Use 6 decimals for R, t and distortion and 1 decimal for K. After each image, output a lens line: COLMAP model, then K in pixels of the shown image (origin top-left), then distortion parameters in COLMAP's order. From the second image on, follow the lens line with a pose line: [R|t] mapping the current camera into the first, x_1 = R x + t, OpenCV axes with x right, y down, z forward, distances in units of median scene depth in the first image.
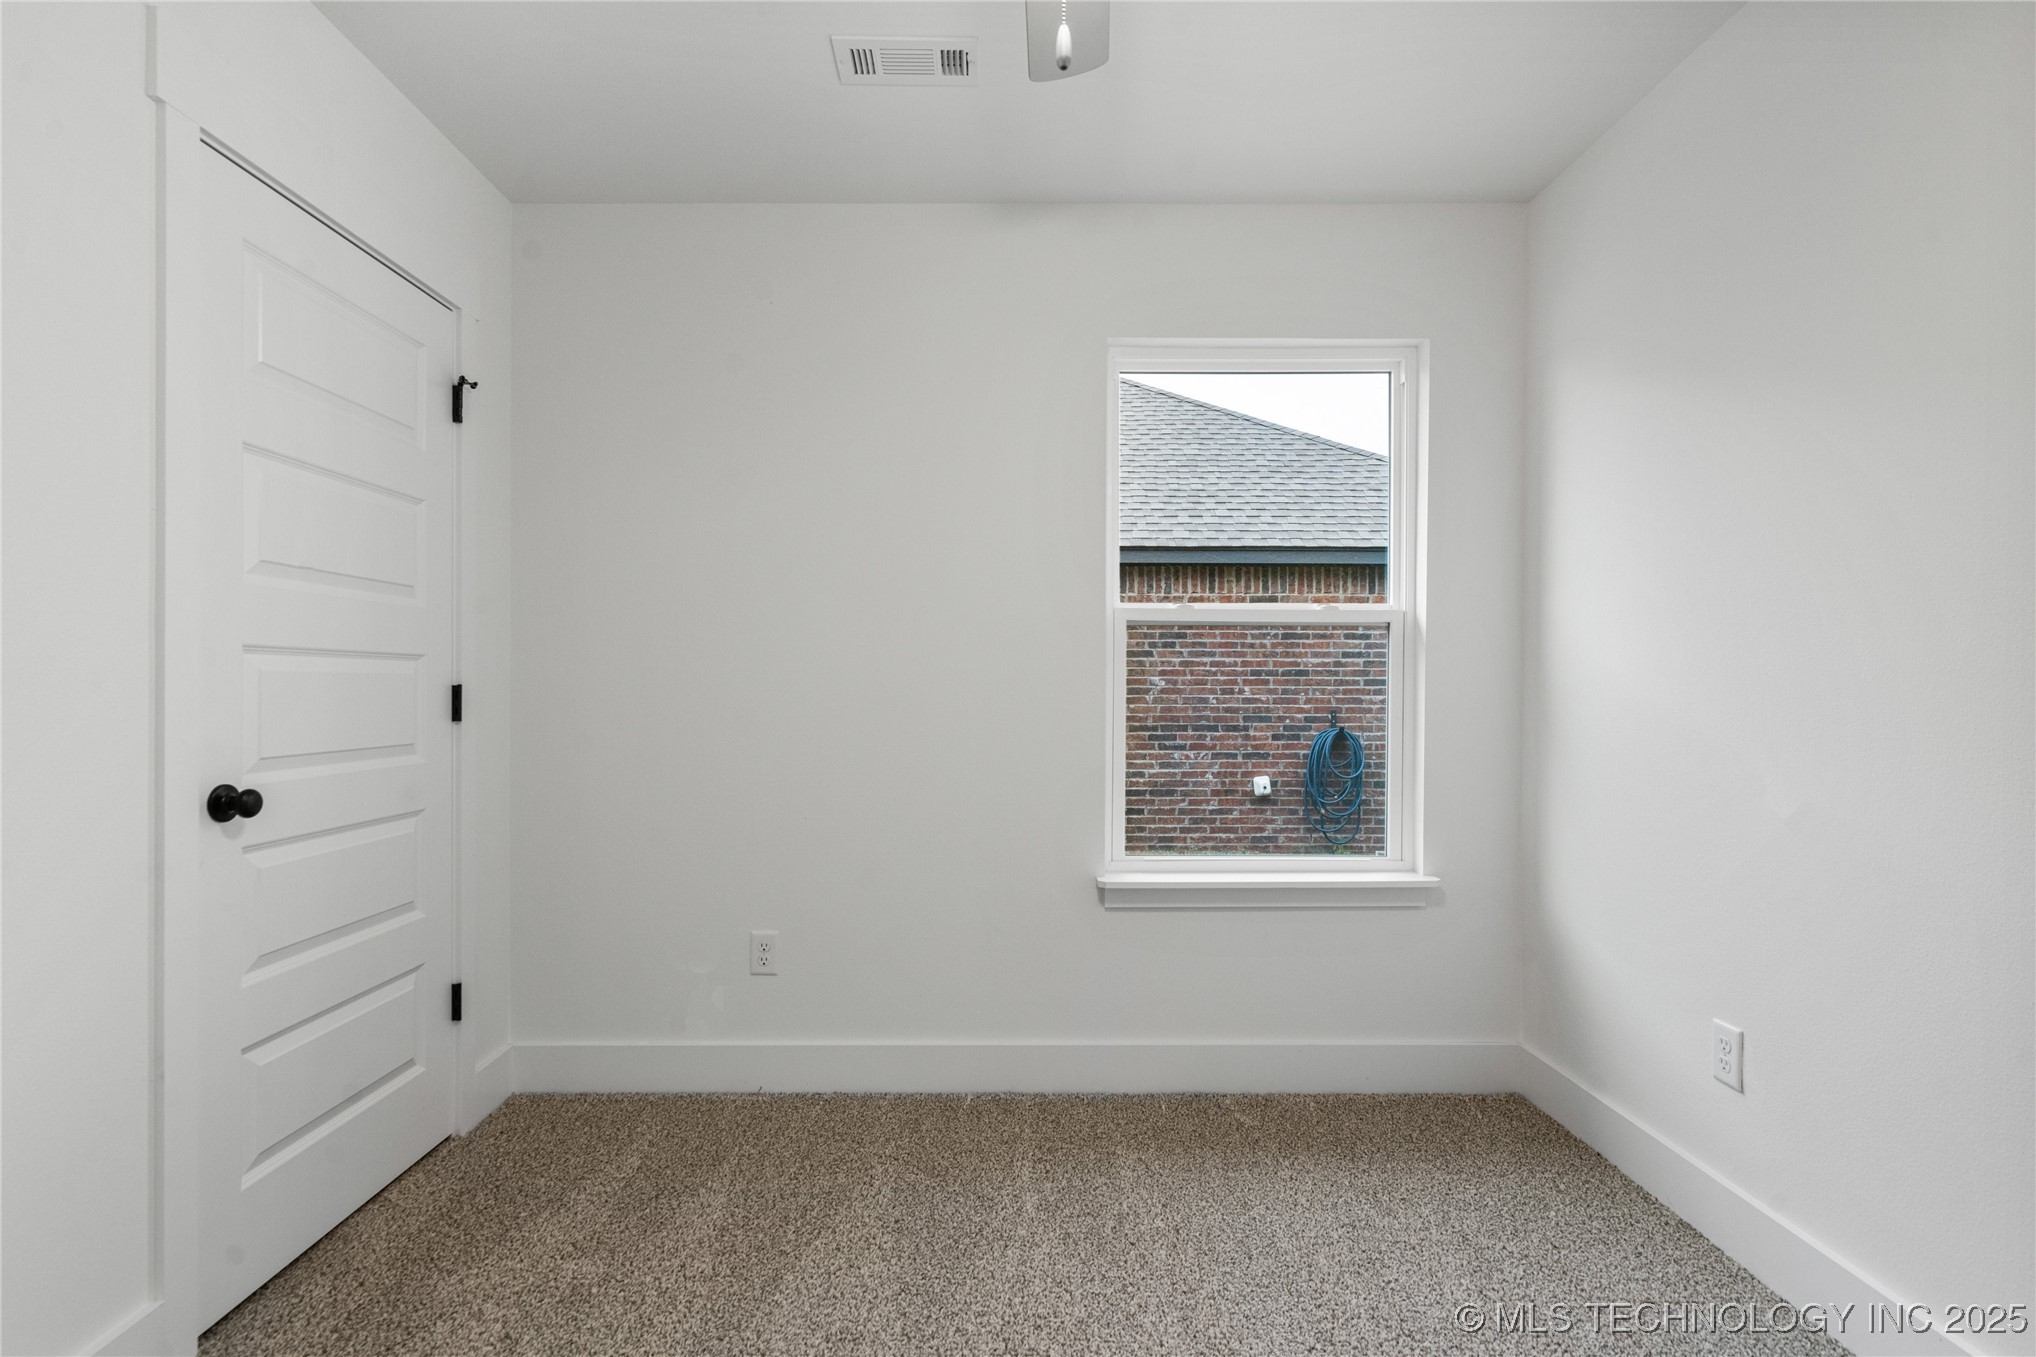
lens RADIAL K [[976.6, 0, 1011.2], [0, 976.6, 692.9], [0, 0, 1]] dist [0.000210, 0.002340]
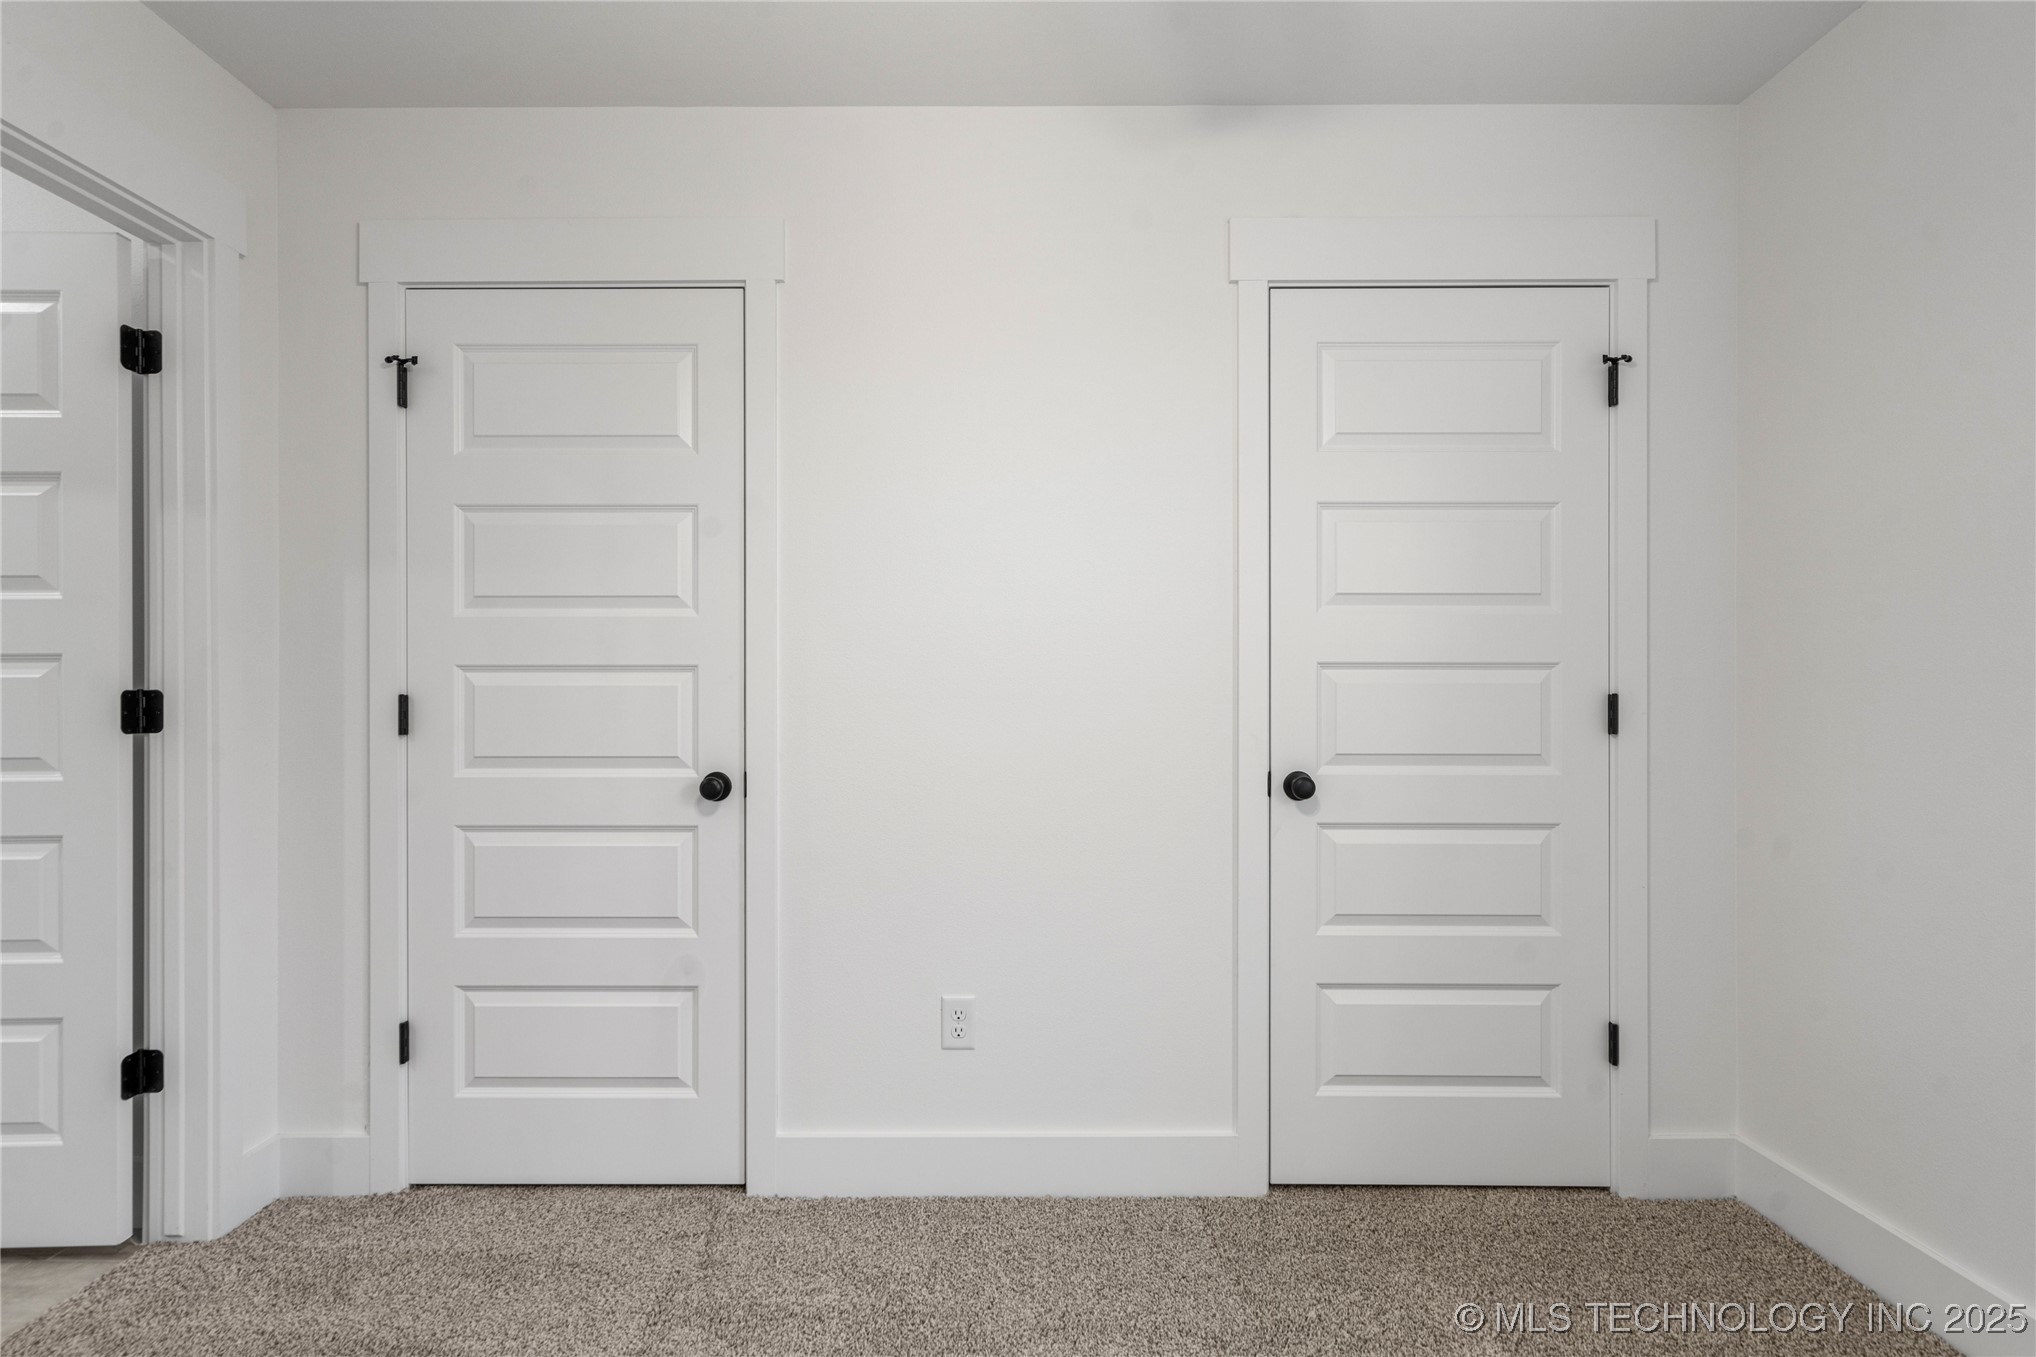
lens RADIAL K [[976.6, 0, 1011.2], [0, 976.6, 692.9], [0, 0, 1]] dist [0.000210, 0.002340]
pose [[-0.019552, -0.008451, -0.999773, 0.375848], [-0.006505, 0.999944, -0.008325, 0.002029], [0.999788, 0.006341, -0.019606, 0.488268]]
